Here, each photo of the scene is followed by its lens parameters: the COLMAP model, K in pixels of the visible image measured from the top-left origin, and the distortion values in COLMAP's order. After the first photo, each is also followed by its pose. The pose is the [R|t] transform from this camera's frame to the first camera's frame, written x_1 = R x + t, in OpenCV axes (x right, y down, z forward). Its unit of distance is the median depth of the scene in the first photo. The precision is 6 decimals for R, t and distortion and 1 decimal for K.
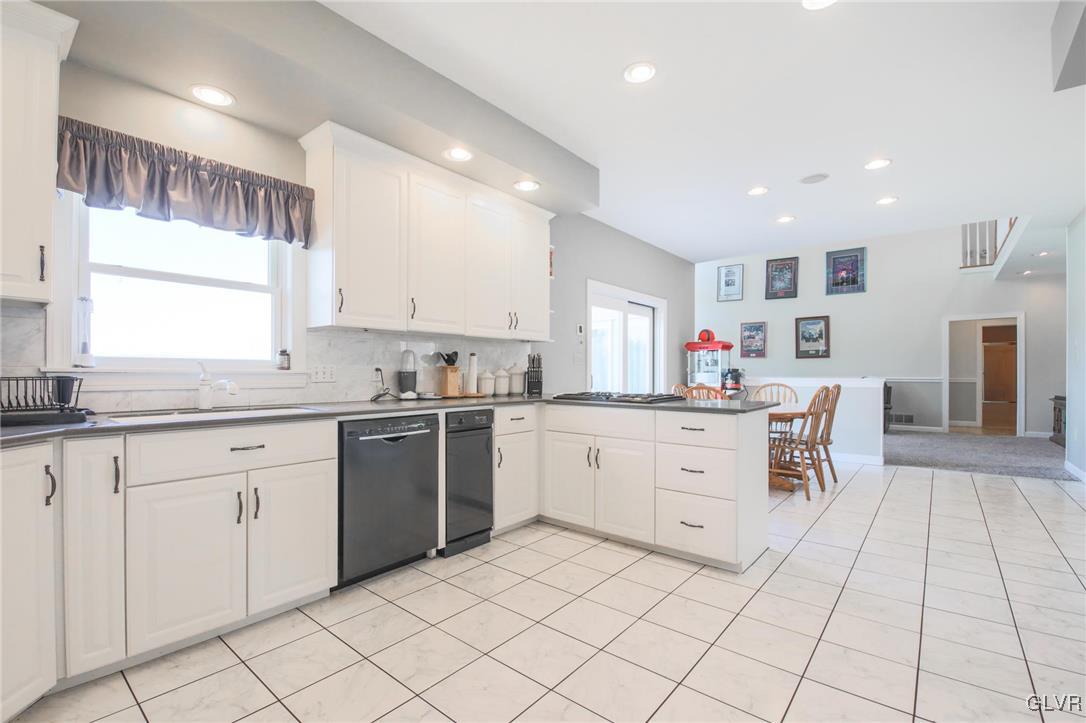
lens RADIAL K [[468.7, 0, 533.8], [0, 468.7, 372.1], [0, 0, 1]] dist [-0.009314, -0.003120]
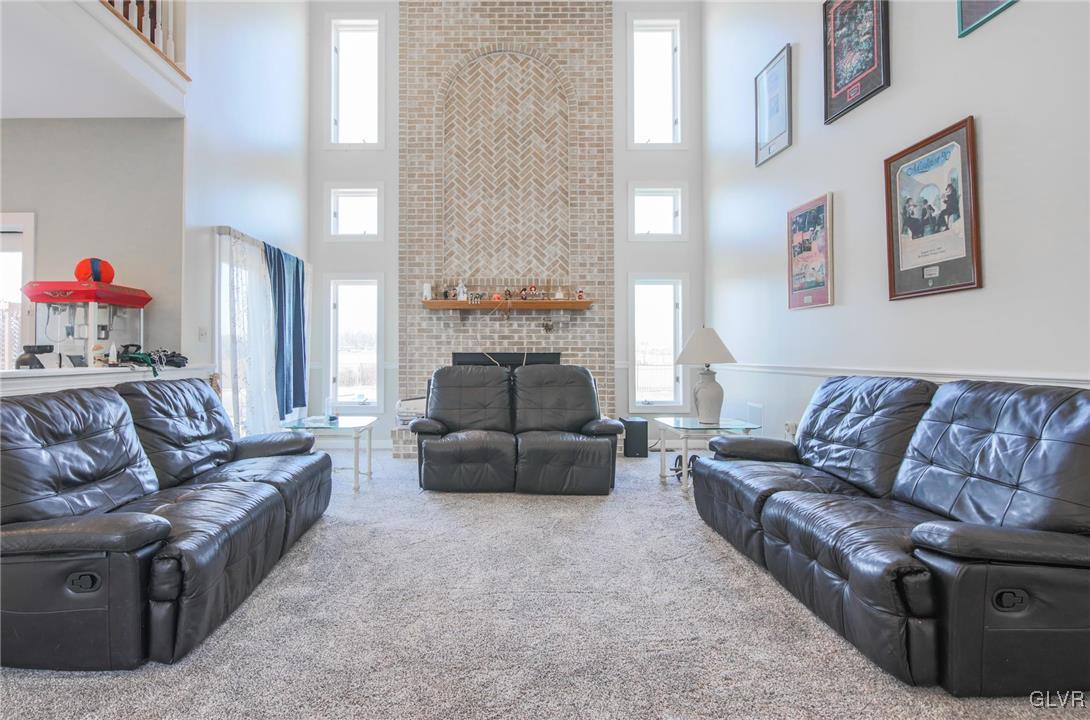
lens RADIAL K [[555.1, 0, 496.3], [0, 555.1, 340.1], [0, 0, 1]] dist [-0.000798, -0.003617]
pose [[0.666671, -0.022620, -0.745009, 0.656007], [0.005925, 0.999669, -0.025050, 0.001185], [0.745328, 0.012286, 0.666584, 0.605442]]
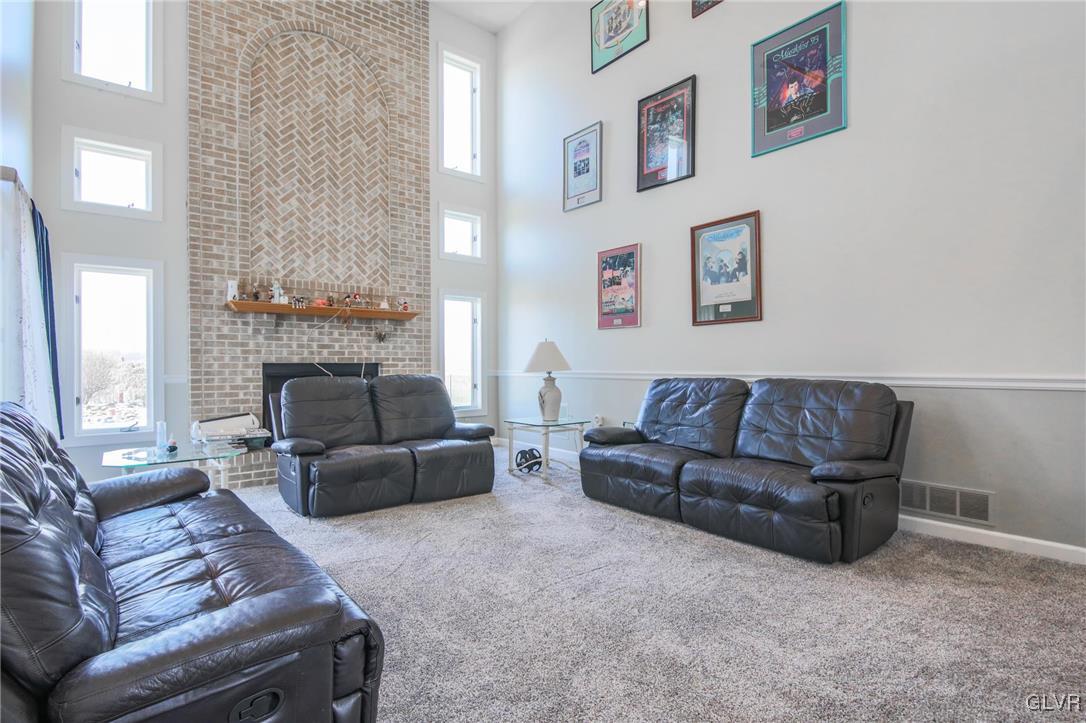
lens RADIAL K [[527.0, 0, 527.7], [0, 527.0, 363.8], [0, 0, 1]] dist [-0.000779, -0.001622]
pose [[0.983709, -0.008722, -0.179554, 0.505226], [0.009233, 0.999955, 0.002006, 0.001529], [0.179529, -0.003631, 0.983746, 0.525159]]
